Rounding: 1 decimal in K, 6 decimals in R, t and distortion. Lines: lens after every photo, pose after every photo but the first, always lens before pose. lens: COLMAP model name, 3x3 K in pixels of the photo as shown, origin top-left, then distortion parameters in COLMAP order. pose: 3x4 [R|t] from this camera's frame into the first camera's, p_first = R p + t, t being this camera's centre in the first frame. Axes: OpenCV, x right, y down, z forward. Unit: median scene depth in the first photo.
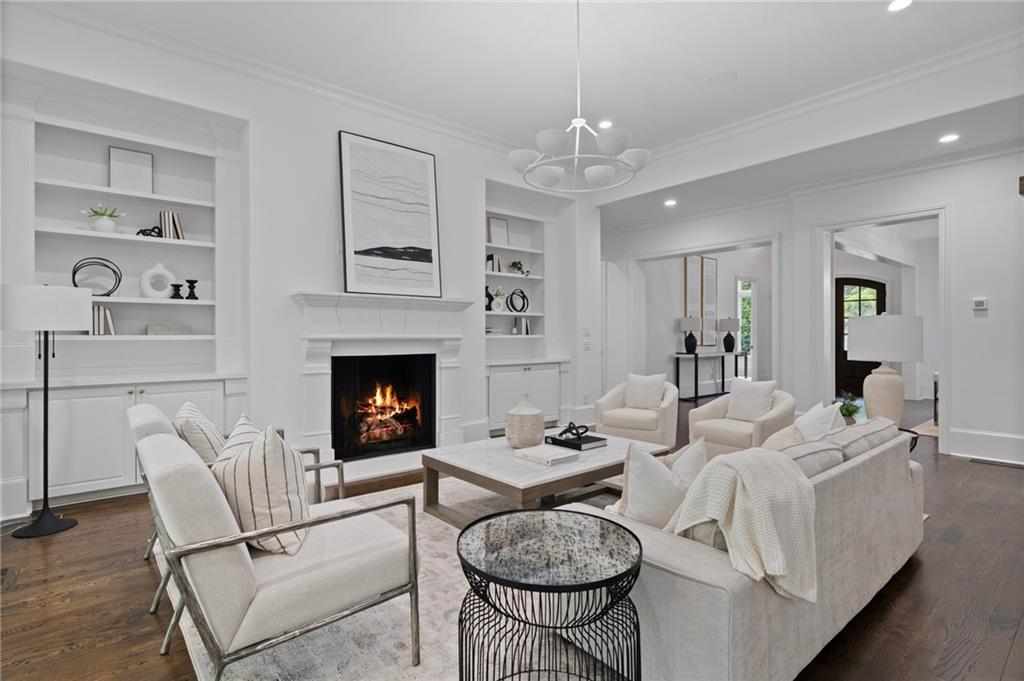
lens RADIAL K [[509.3, 0, 508.6], [0, 509.3, 343.5], [0, 0, 1]] dist [-0.003047, 0.000104]
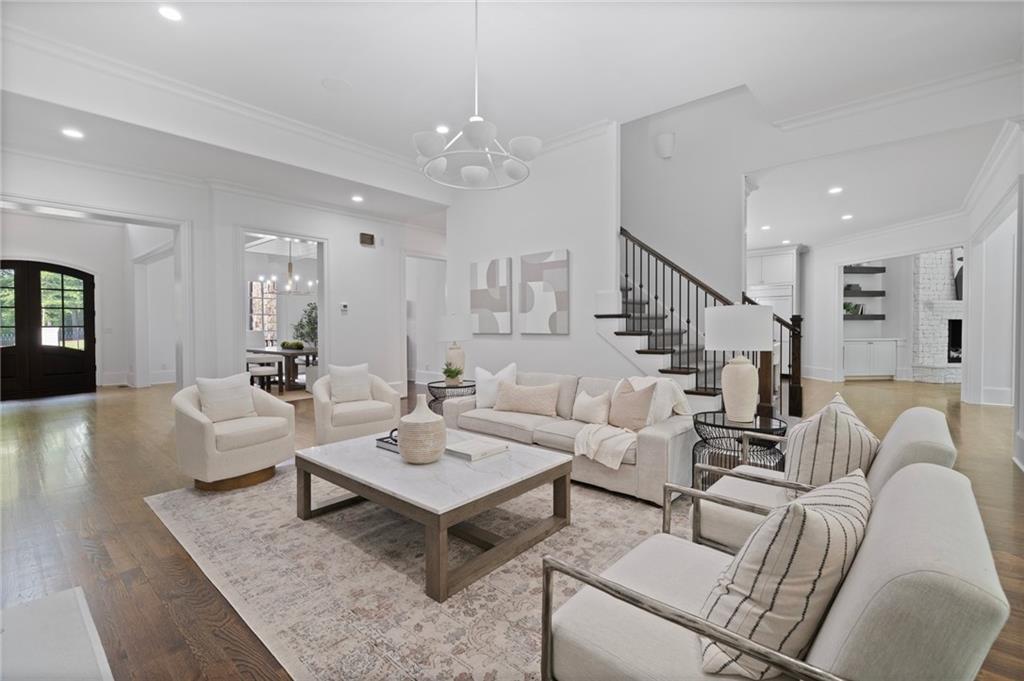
lens RADIAL K [[447.1, 0, 505.8], [0, 447.1, 334.4], [0, 0, 1]] dist [0.008341, 0.000578]
pose [[-0.164455, -0.016926, 0.986239, -0.471330], [0.020040, 0.999589, 0.020497, -0.008985], [-0.986181, 0.023135, -0.164049, 0.665330]]
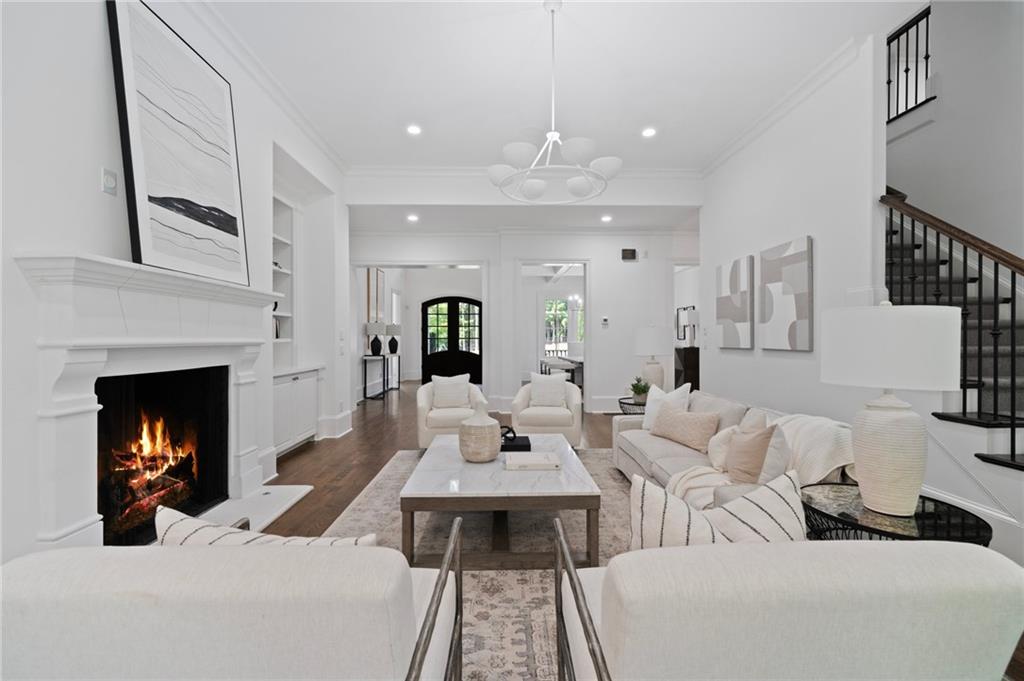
lens RADIAL K [[447.1, 0, 513.8], [0, 447.1, 335.8], [0, 0, 1]] dist [0.008341, 0.000578]
pose [[0.612287, 0.005461, 0.790617, -0.385774], [0.012553, 0.999783, -0.016628, -0.005228], [-0.790536, 0.020105, 0.612085, 0.302956]]
